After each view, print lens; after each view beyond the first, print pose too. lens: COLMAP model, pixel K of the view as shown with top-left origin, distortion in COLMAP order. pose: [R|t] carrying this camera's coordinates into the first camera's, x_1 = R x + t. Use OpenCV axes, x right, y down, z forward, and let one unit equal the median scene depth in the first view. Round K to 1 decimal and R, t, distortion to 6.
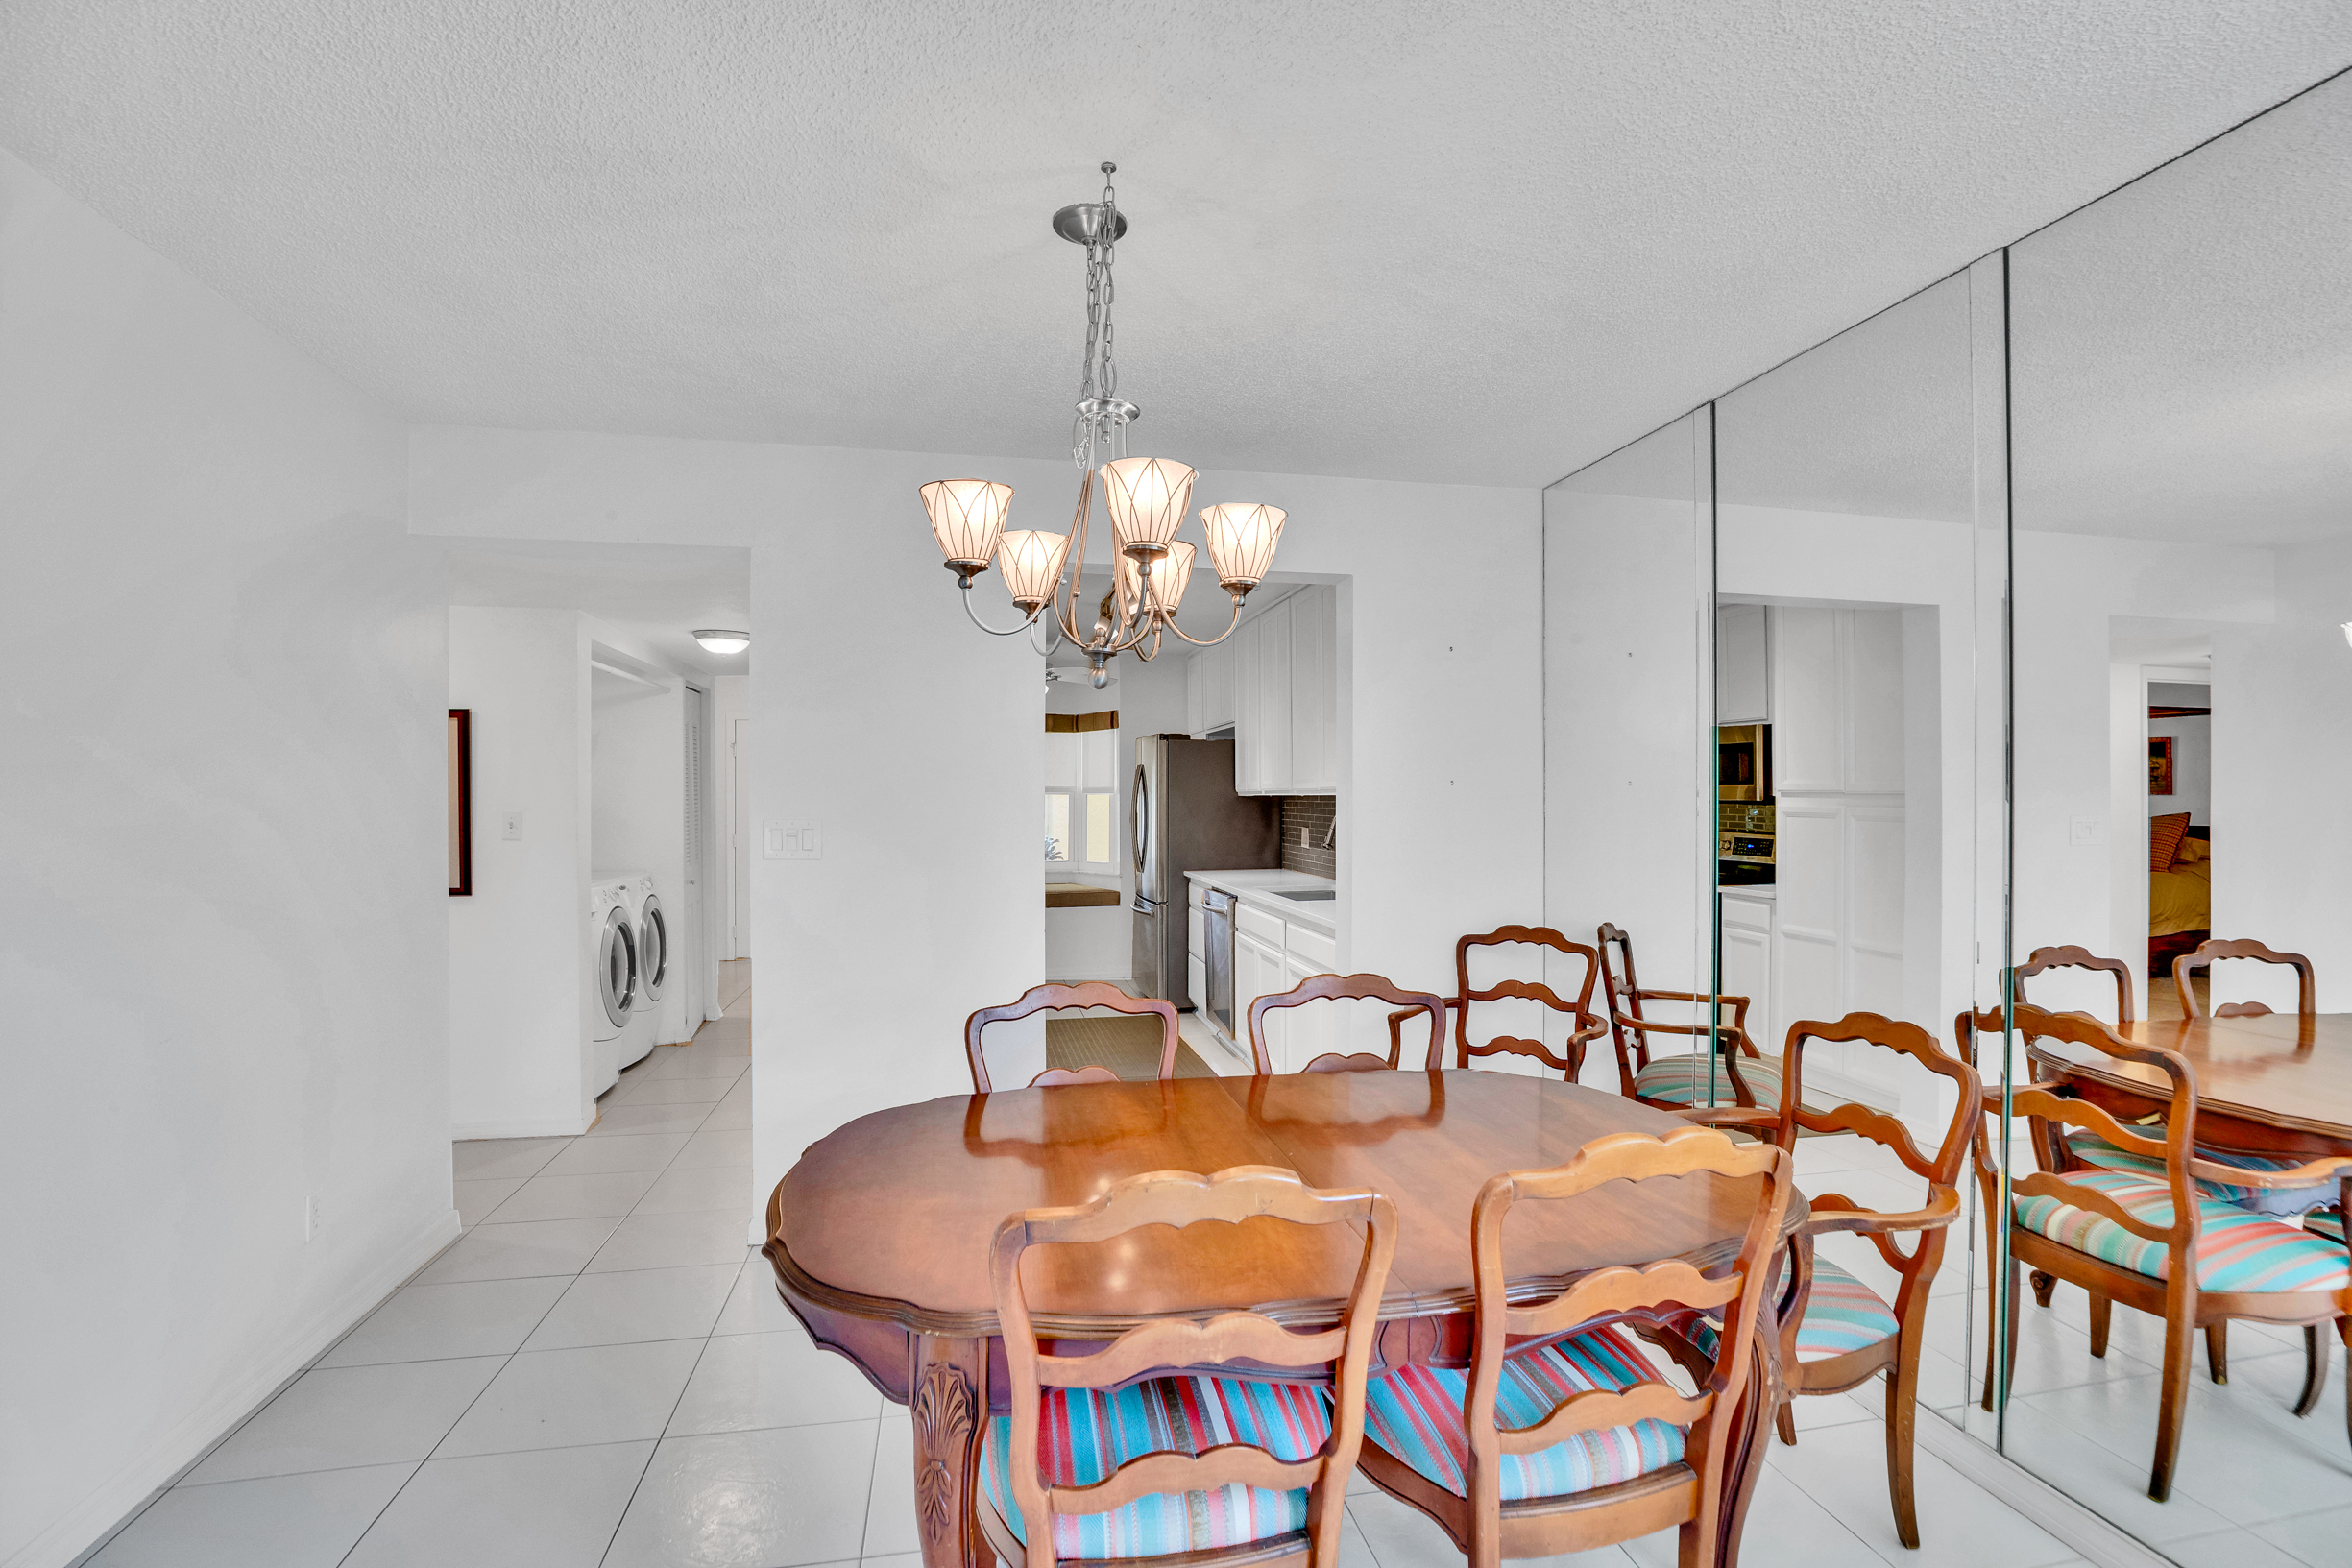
lens RADIAL K [[1086.1, 0, 1199.5], [0, 1086.1, 801.4], [0, 0, 1]] dist [-0.042334, 0.015741]
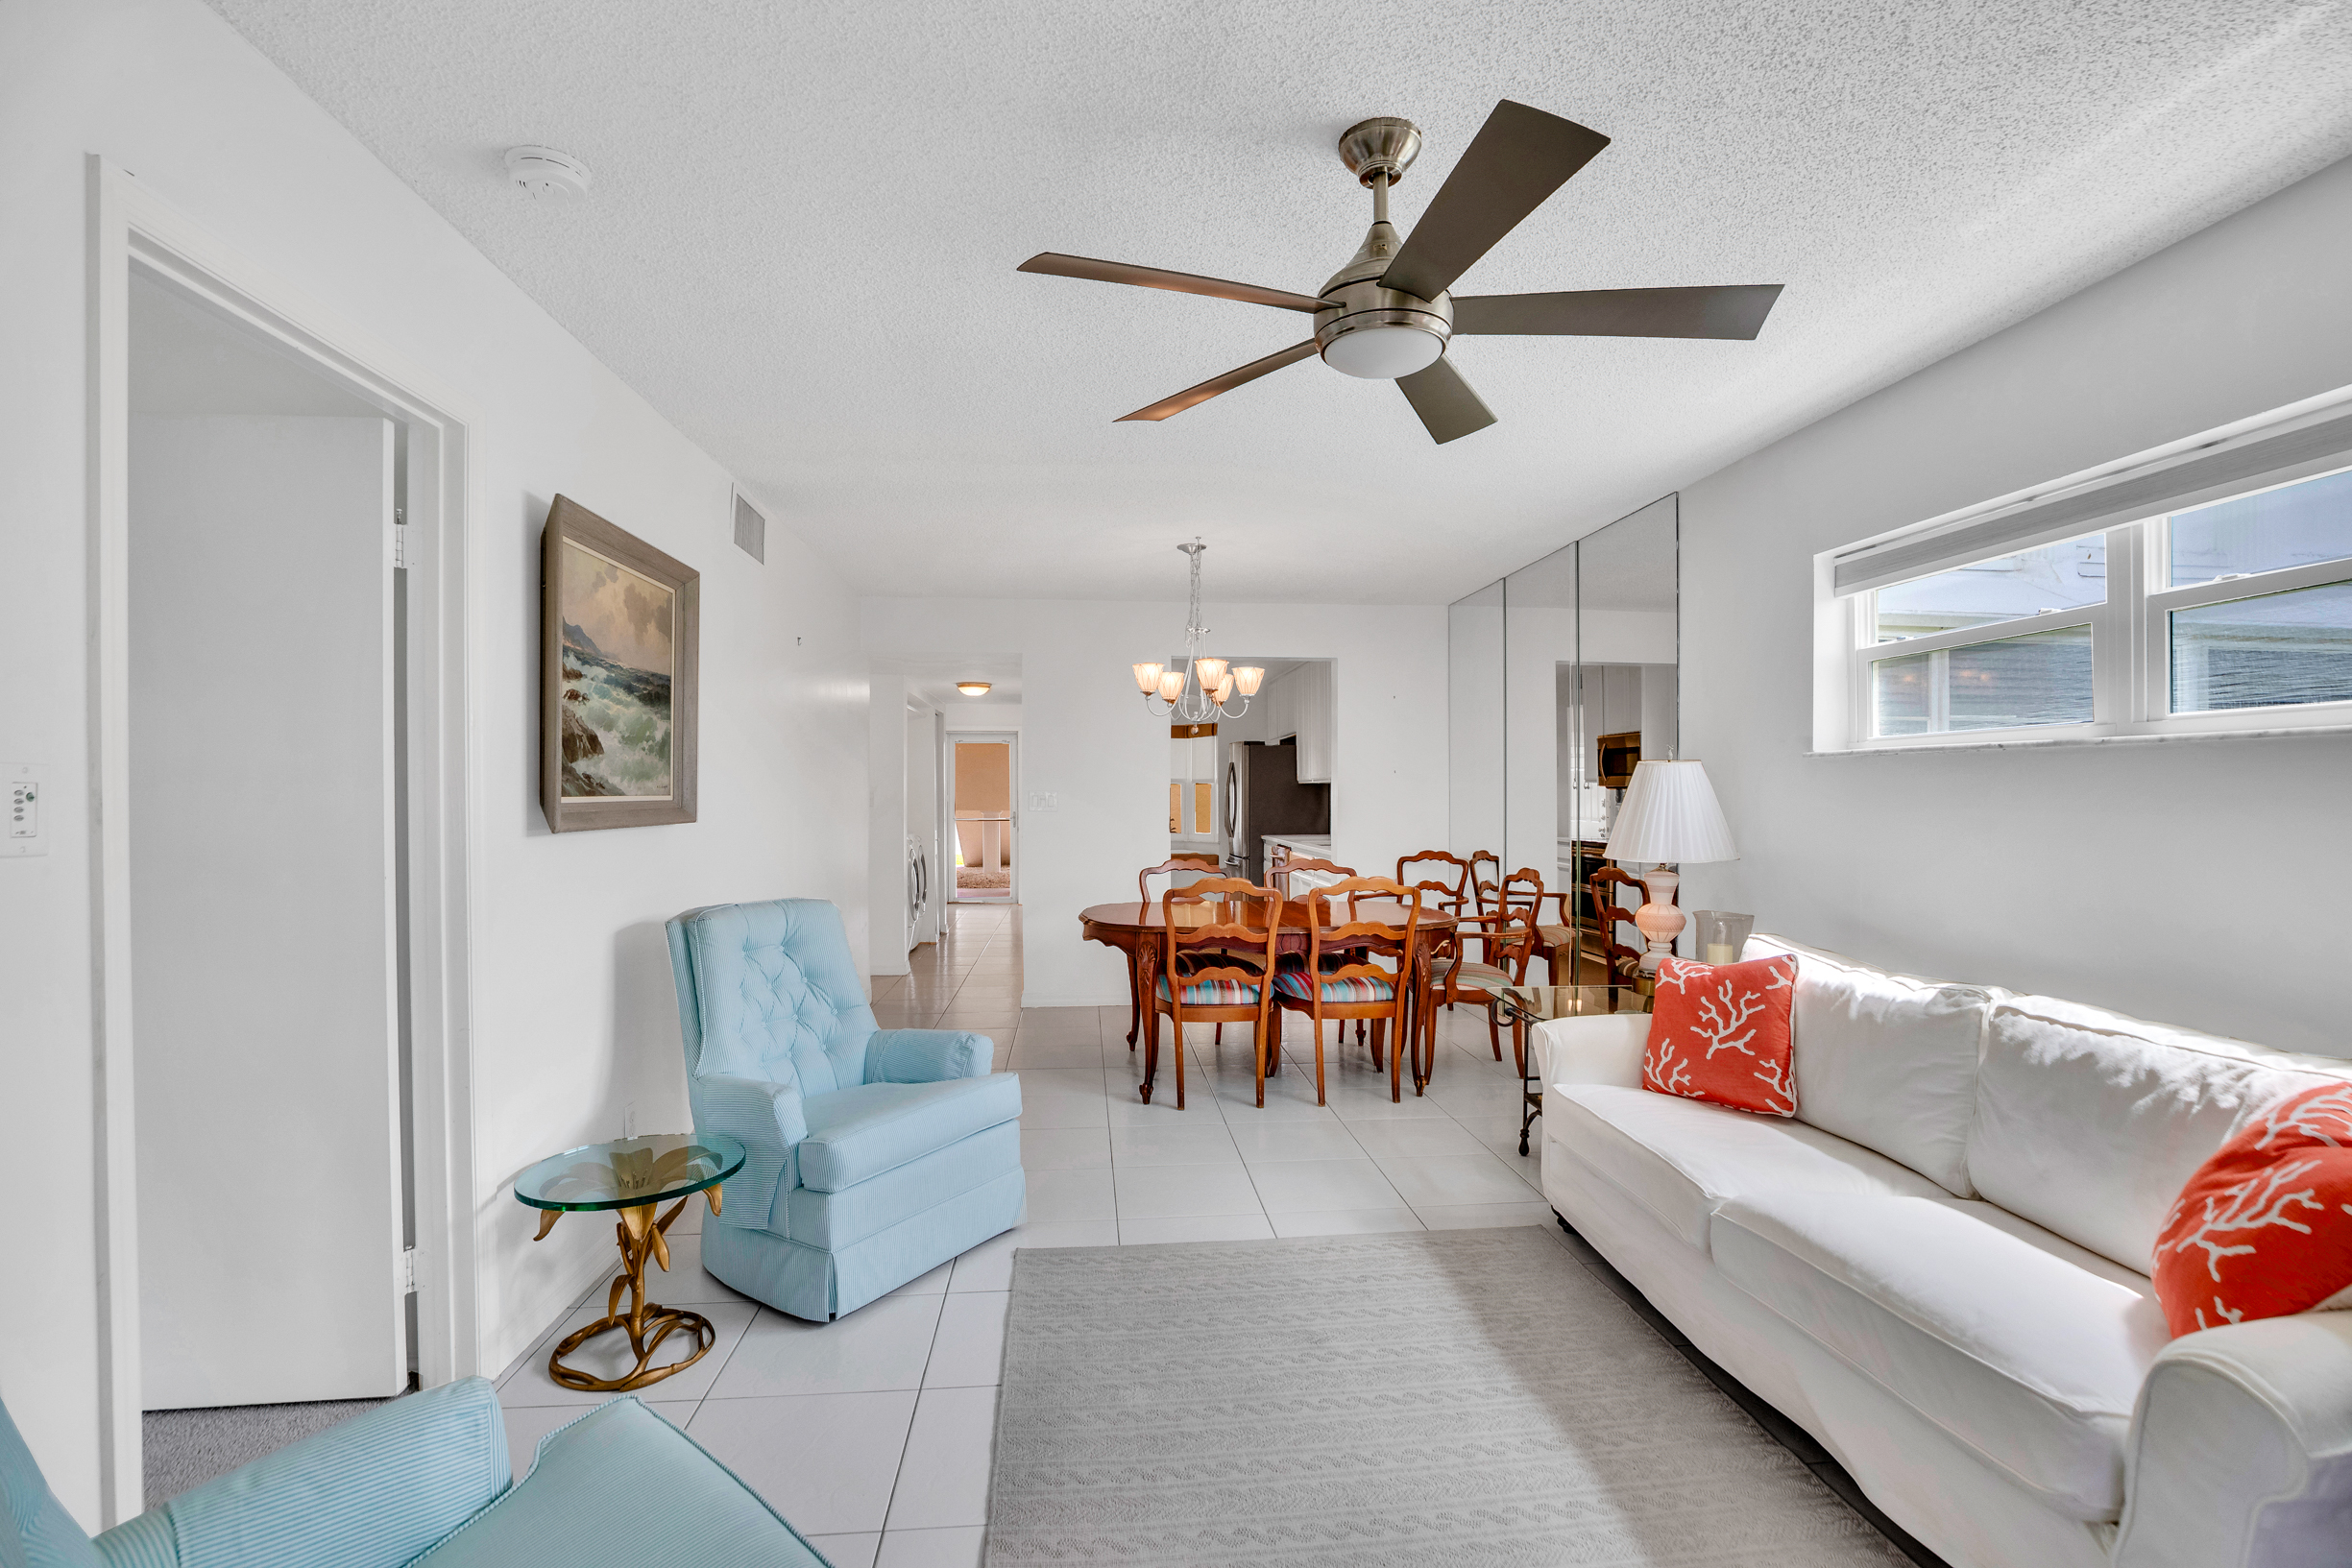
lens RADIAL K [[1086.1, 0, 1199.5], [0, 1086.1, 801.4], [0, 0, 1]] dist [-0.042334, 0.015741]
pose [[0.994804, -0.000372, -0.101804, 0.097586], [0.000572, 0.999998, 0.001939, 0.029040], [0.101803, -0.001987, 0.994803, -0.850831]]
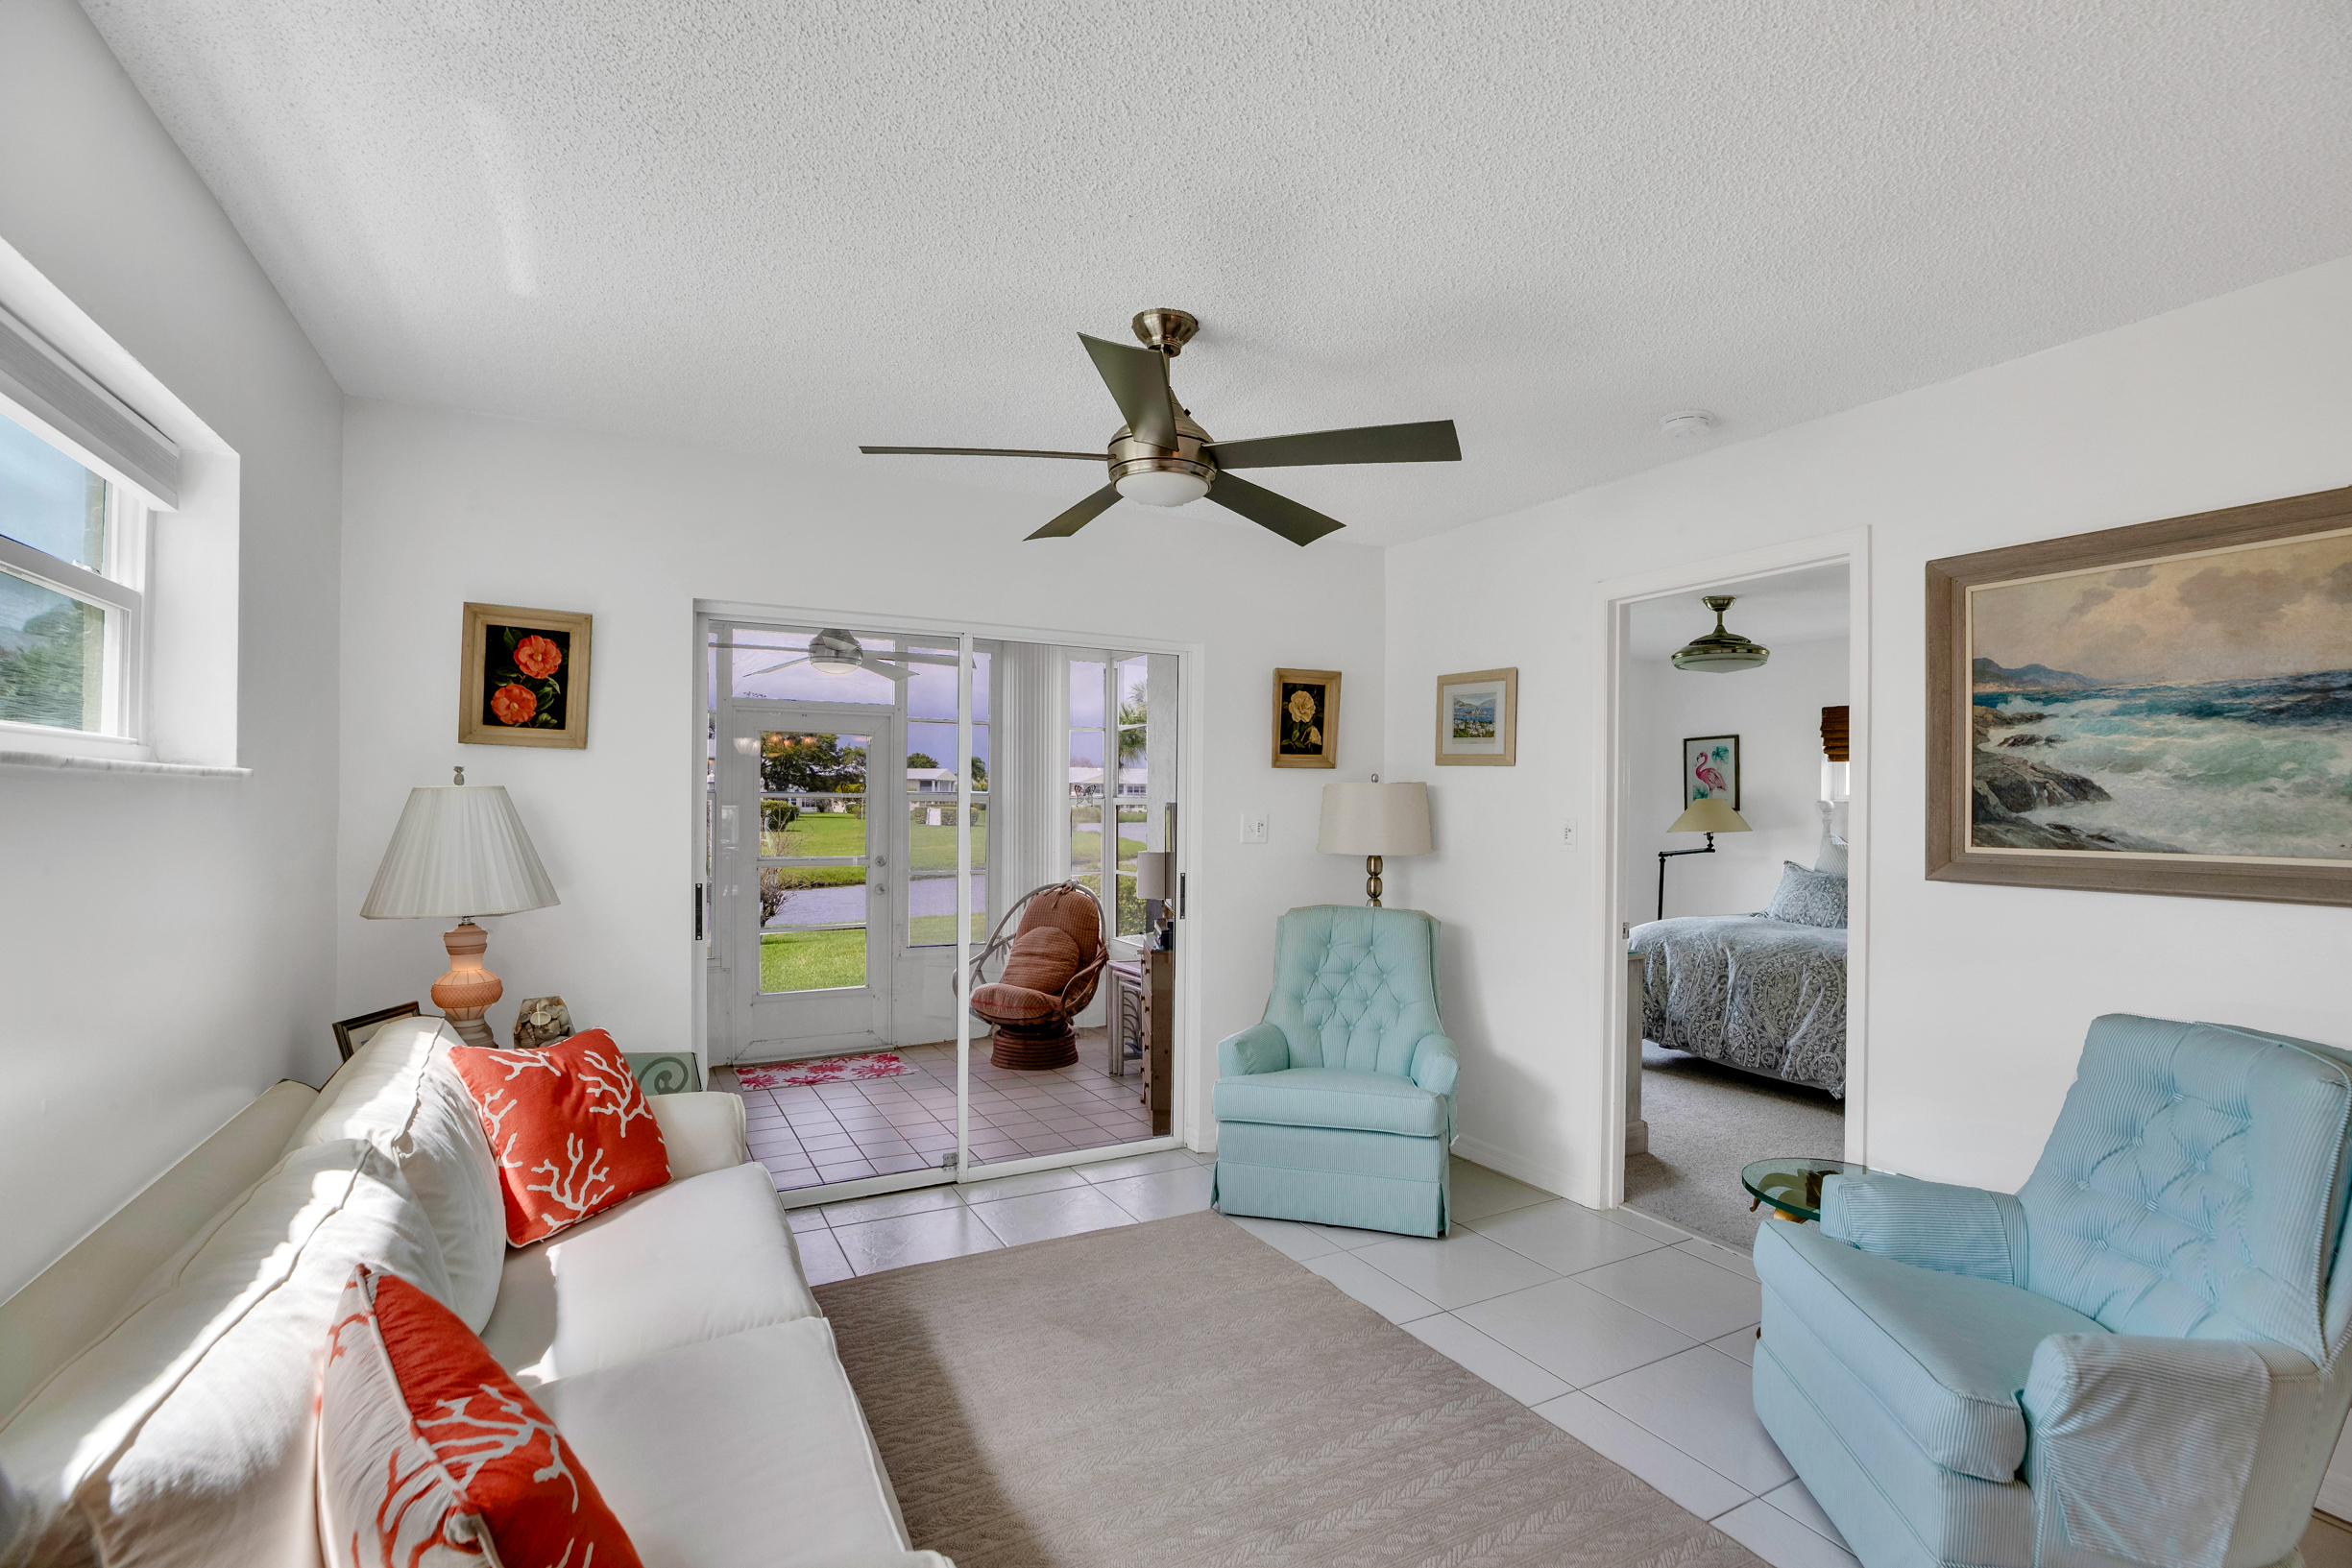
lens RADIAL K [[1086.1, 0, 1199.5], [0, 1086.1, 801.4], [0, 0, 1]] dist [-0.042334, 0.015741]
pose [[-0.957628, -0.010492, -0.287816, 0.305736], [-0.012552, 0.999907, 0.005312, -0.000578], [0.287733, 0.008699, -0.957671, 0.358456]]
